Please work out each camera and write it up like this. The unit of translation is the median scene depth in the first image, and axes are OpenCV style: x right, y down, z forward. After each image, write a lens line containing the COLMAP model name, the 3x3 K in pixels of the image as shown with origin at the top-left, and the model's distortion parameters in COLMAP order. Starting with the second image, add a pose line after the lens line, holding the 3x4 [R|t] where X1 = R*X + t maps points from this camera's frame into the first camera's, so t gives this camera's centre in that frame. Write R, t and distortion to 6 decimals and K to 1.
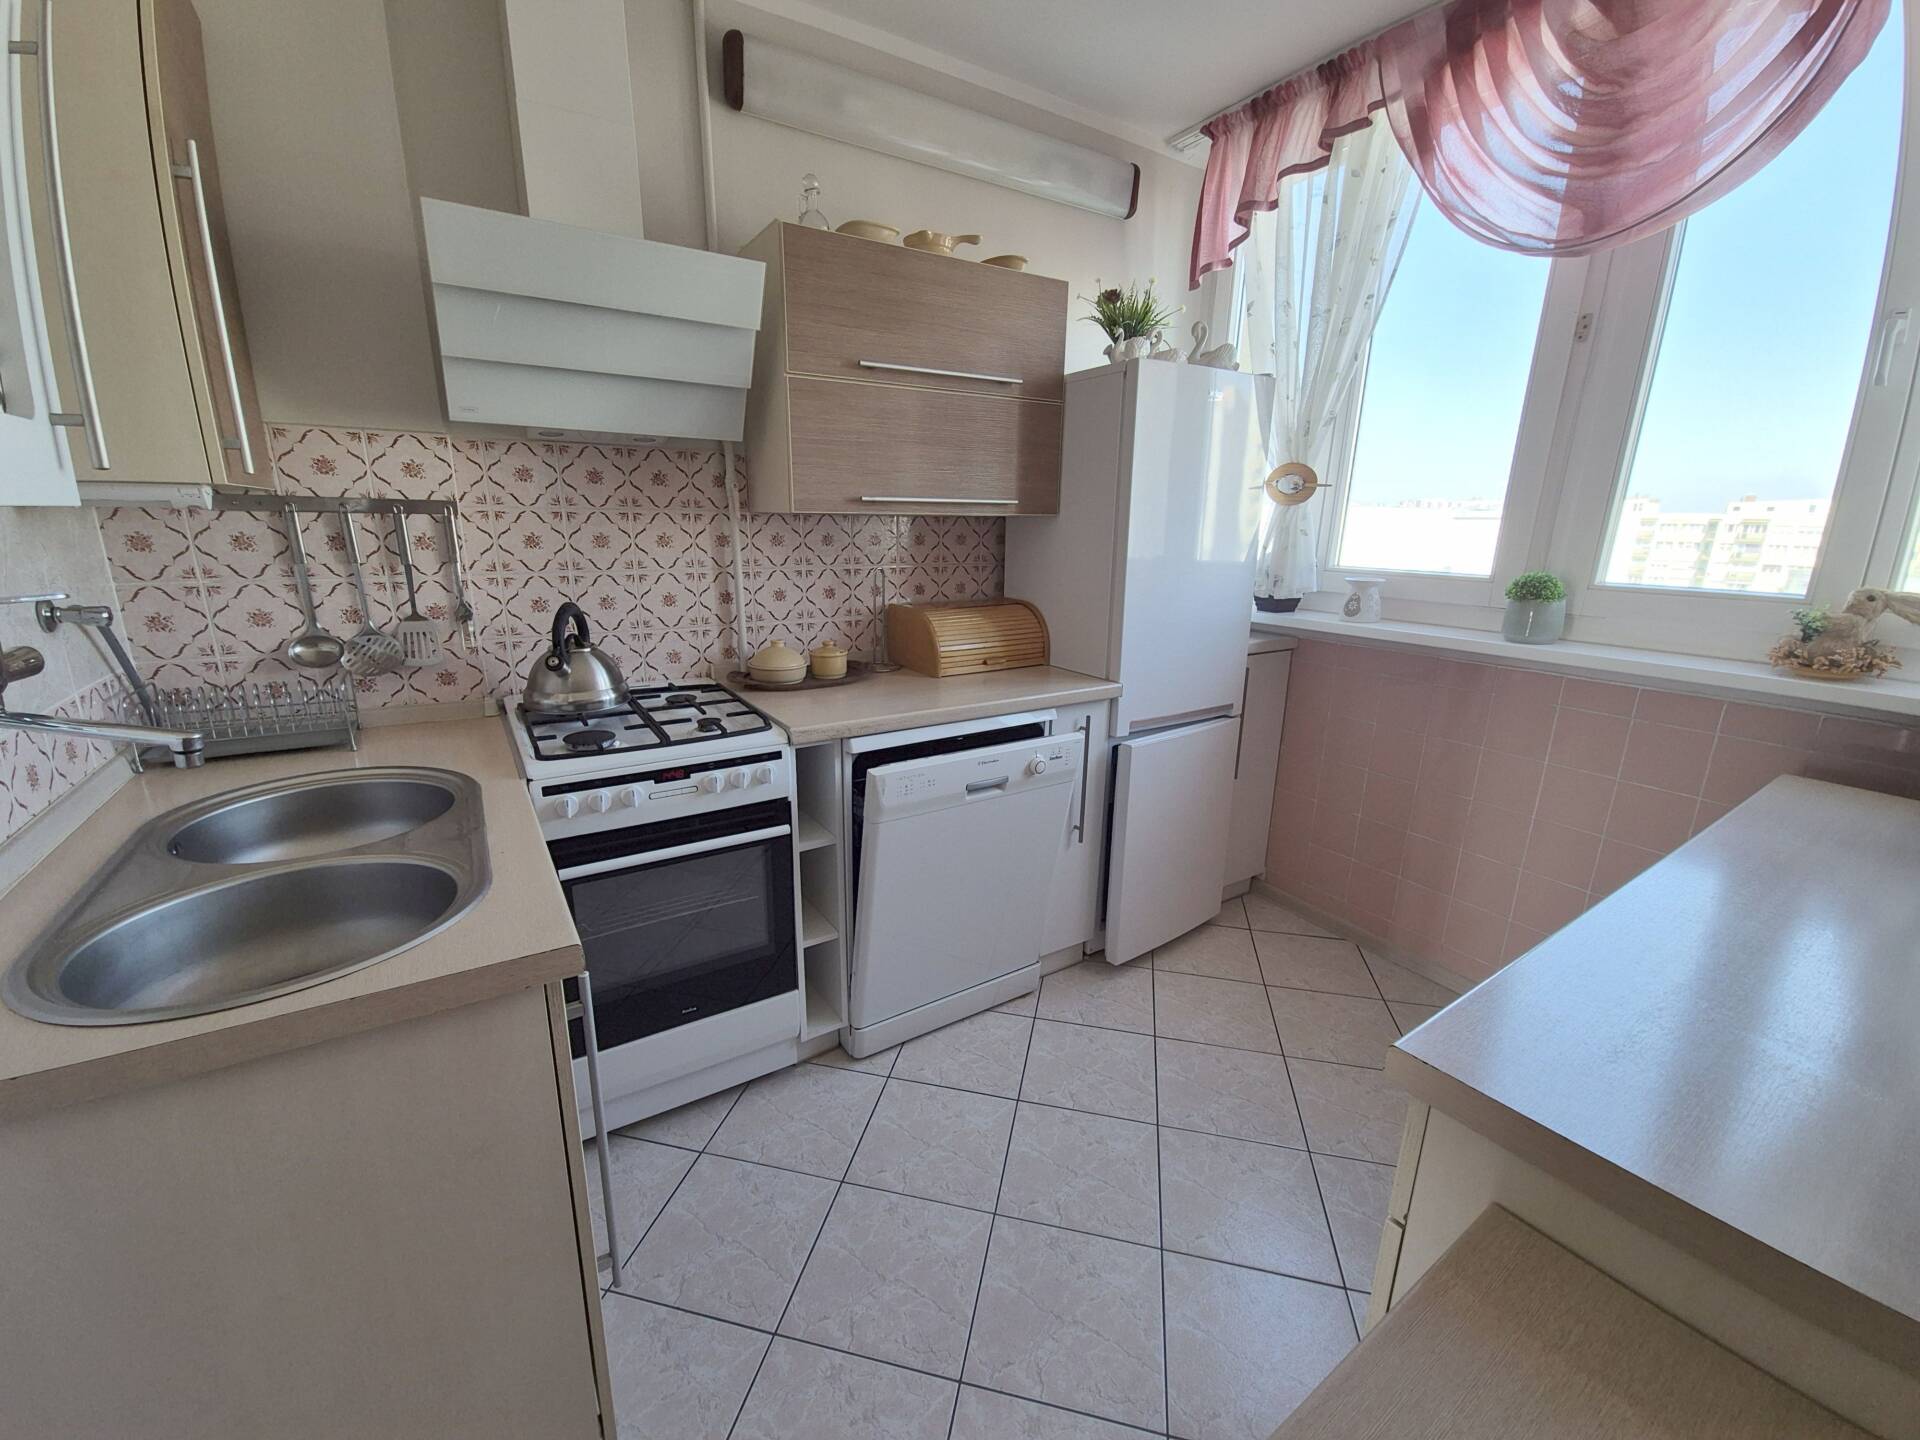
lens RADIAL K [[788.9, 0, 952.4], [0, 788.9, 732.2], [0, 0, 1]] dist [0.004916, -0.003574]
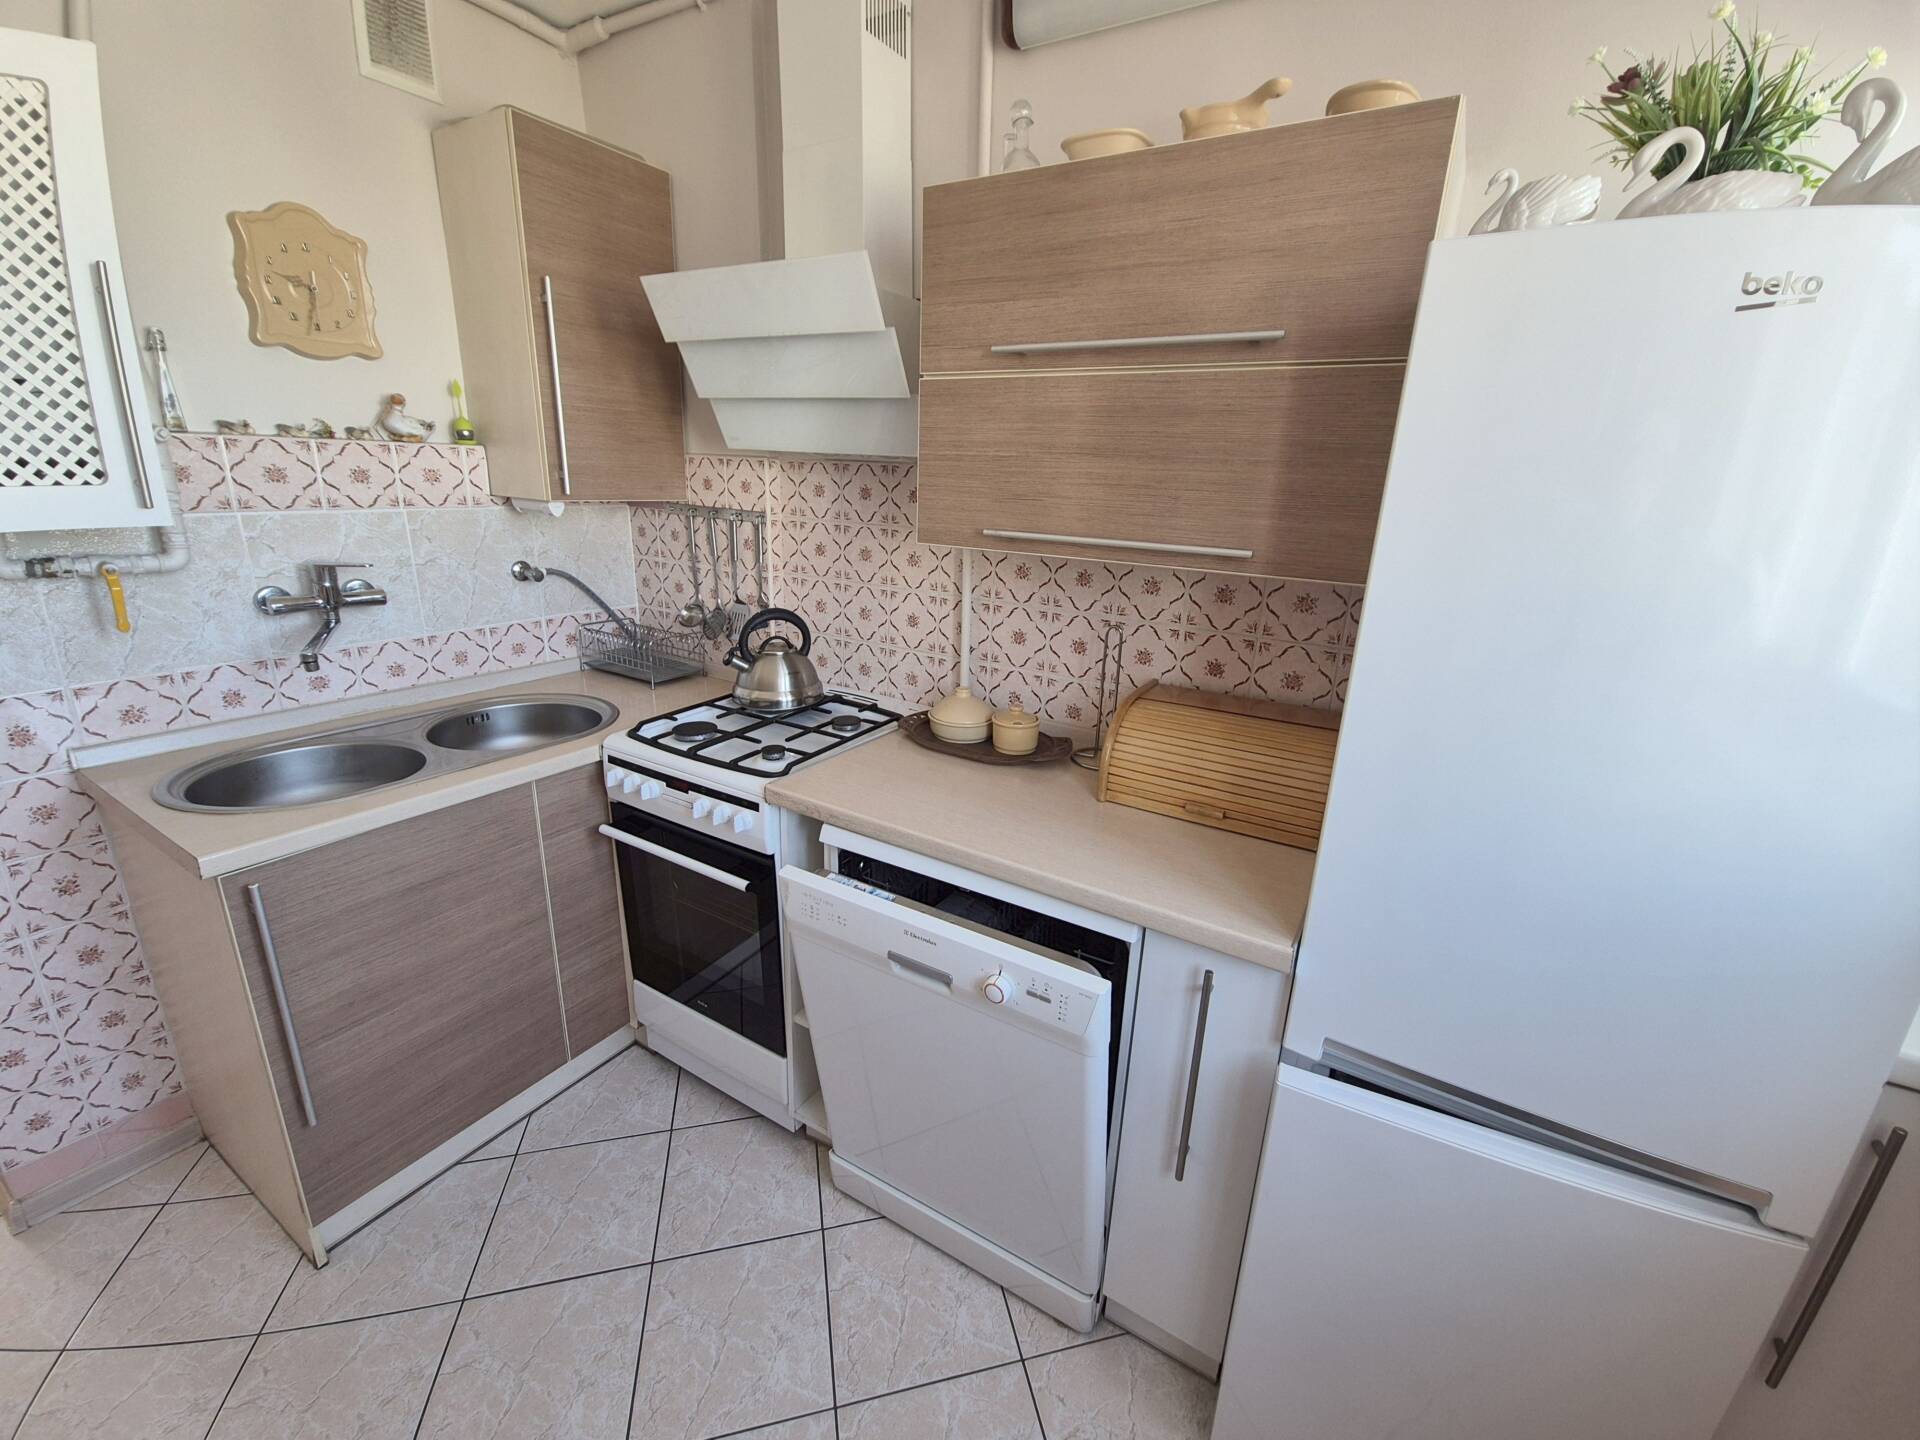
lens RADIAL K [[788.9, 0, 974.9], [0, 788.9, 708.4], [0, 0, 1]] dist [0.004916, -0.003574]
pose [[0.446578, 0.260945, -0.855848, 0.561224], [-0.269039, 0.951424, 0.149702, -0.247556], [0.853338, 0.163402, 0.495090, 0.653170]]
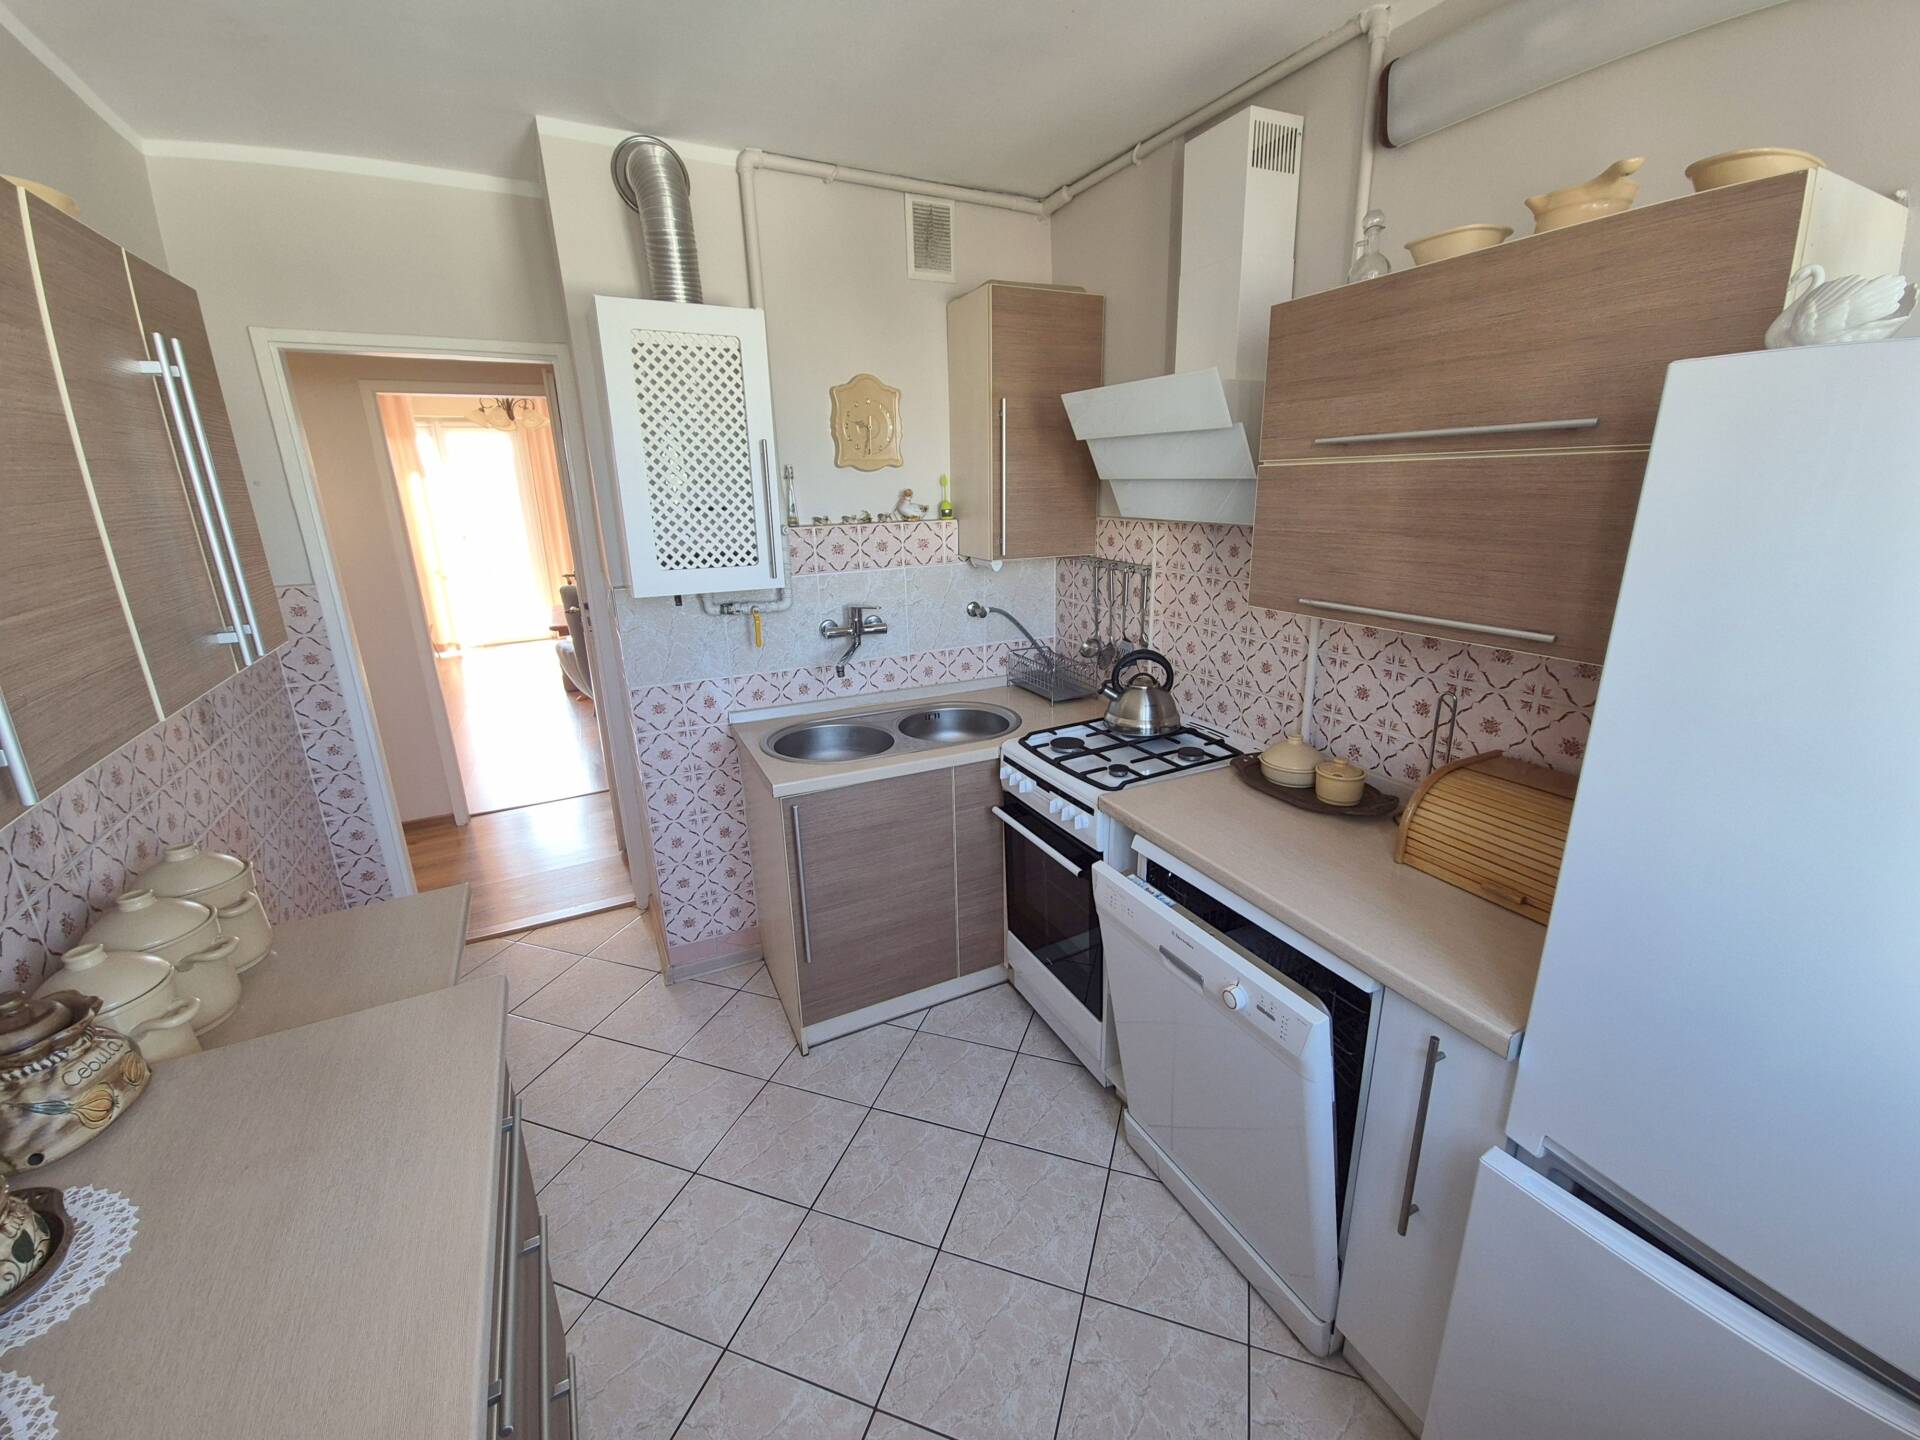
lens RADIAL K [[788.9, 0, 969.0], [0, 788.9, 705.9], [0, 0, 1]] dist [0.004916, -0.003574]
pose [[-0.116300, 0.262383, -0.957930, 0.748758], [-0.244754, 0.927161, 0.283670, -0.344553], [0.962585, 0.267448, -0.043609, 0.732855]]
